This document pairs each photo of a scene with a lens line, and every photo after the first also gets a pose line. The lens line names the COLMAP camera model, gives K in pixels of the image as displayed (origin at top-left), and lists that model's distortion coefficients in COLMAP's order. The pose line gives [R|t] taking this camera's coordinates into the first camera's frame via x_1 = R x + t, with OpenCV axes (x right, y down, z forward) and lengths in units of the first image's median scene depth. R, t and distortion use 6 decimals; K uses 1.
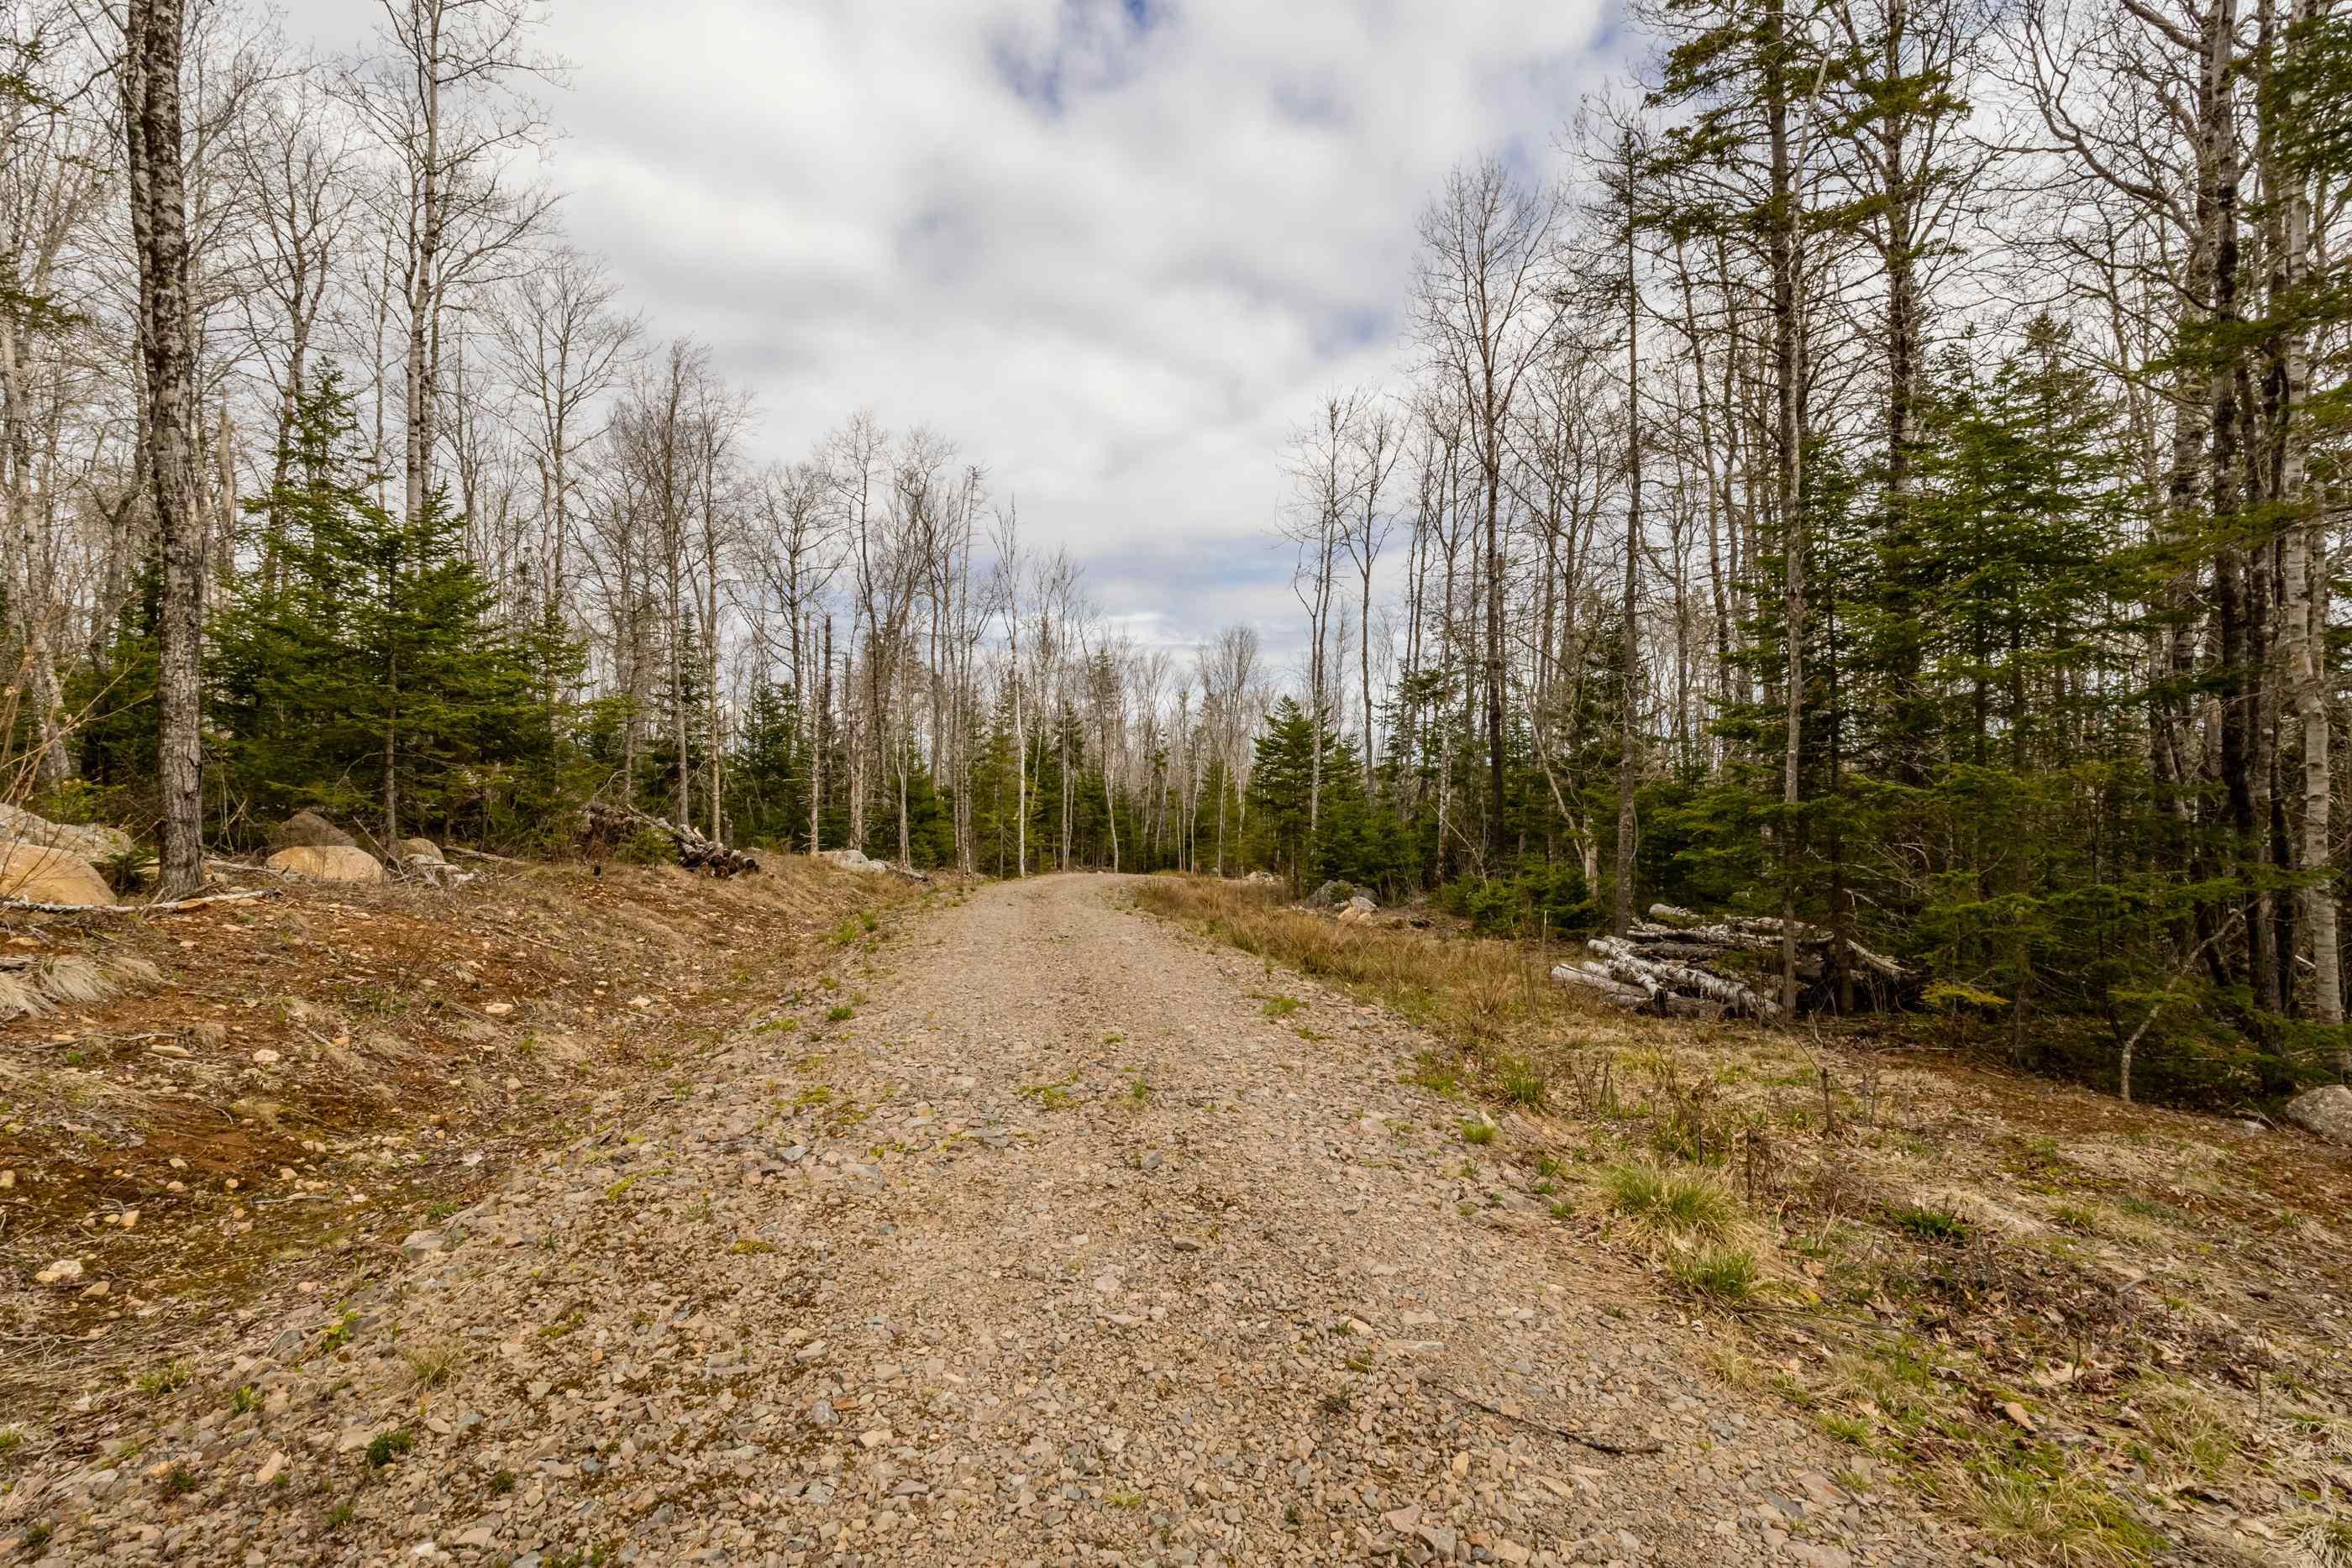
lens RADIAL K [[1097.4, 0, 1180.1], [0, 1097.4, 774.9], [0, 0, 1]] dist [0.000169, 0.000084]
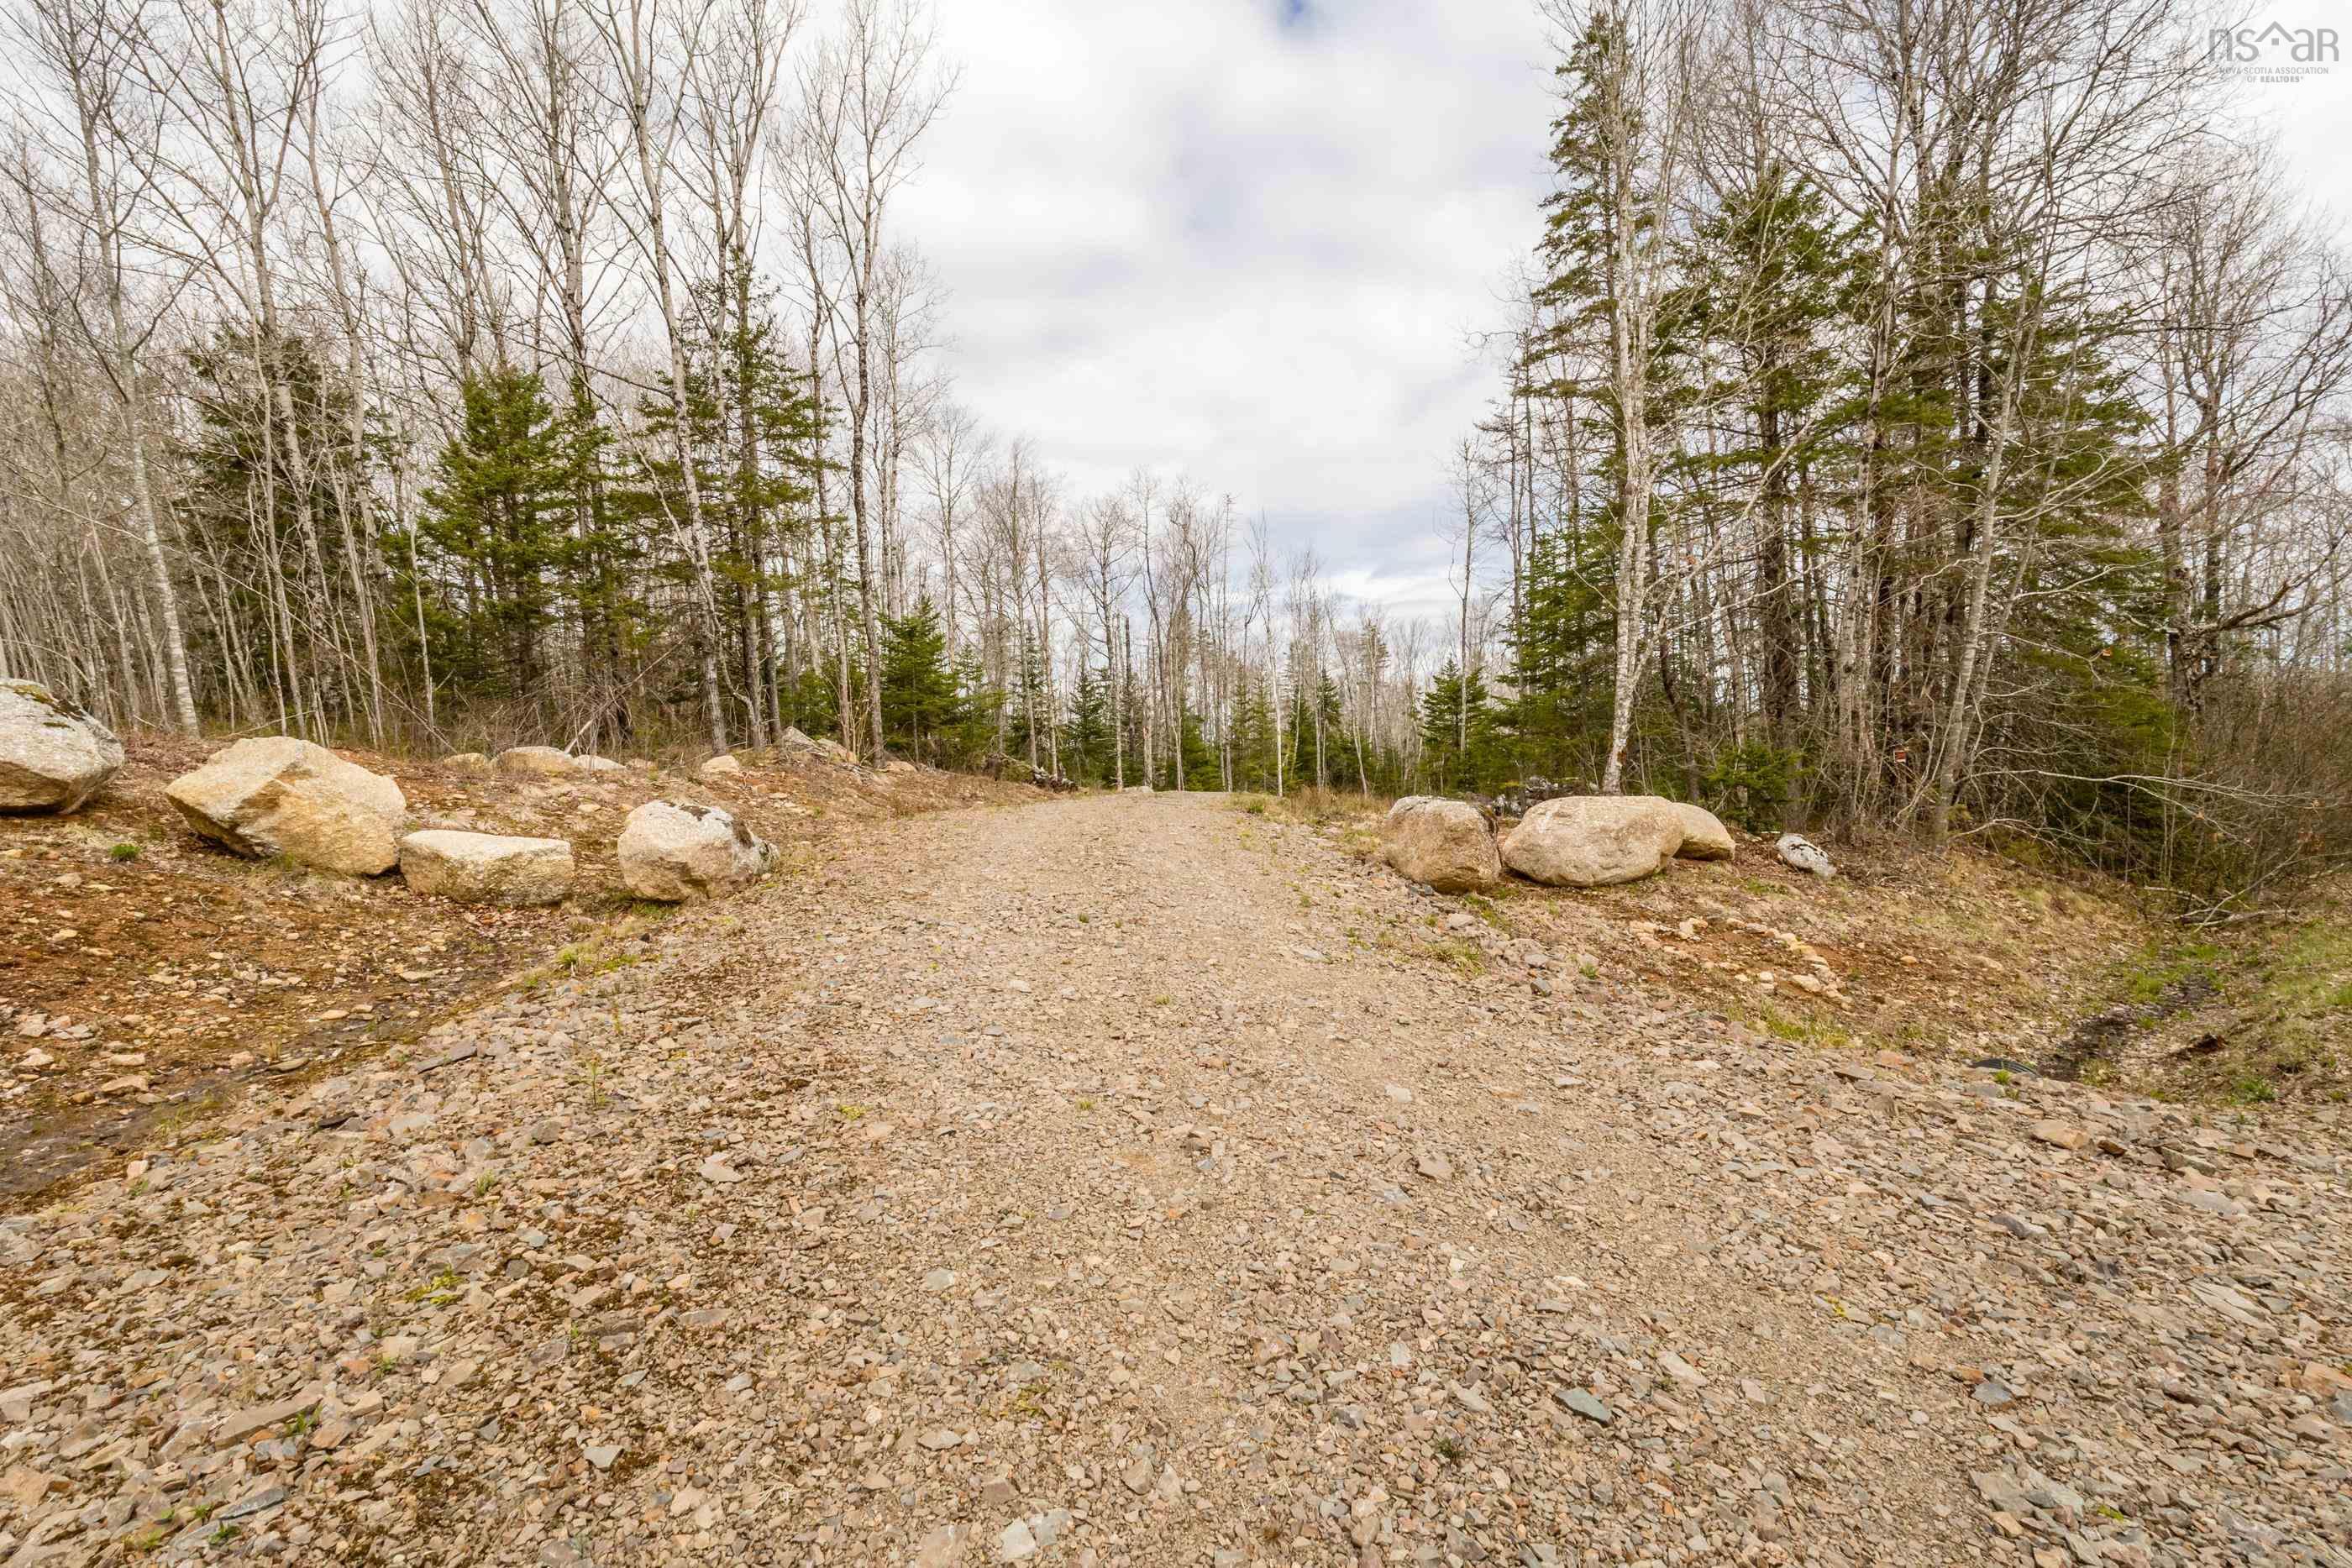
lens RADIAL K [[1097.4, 0, 1180.1], [0, 1097.4, 774.9], [0, 0, 1]] dist [0.000169, 0.000084]
pose [[0.957601, -0.030942, -0.286431, 0.121915], [0.040029, 0.998862, 0.025923, 0.014649], [0.285303, -0.036290, 0.957750, -0.276214]]
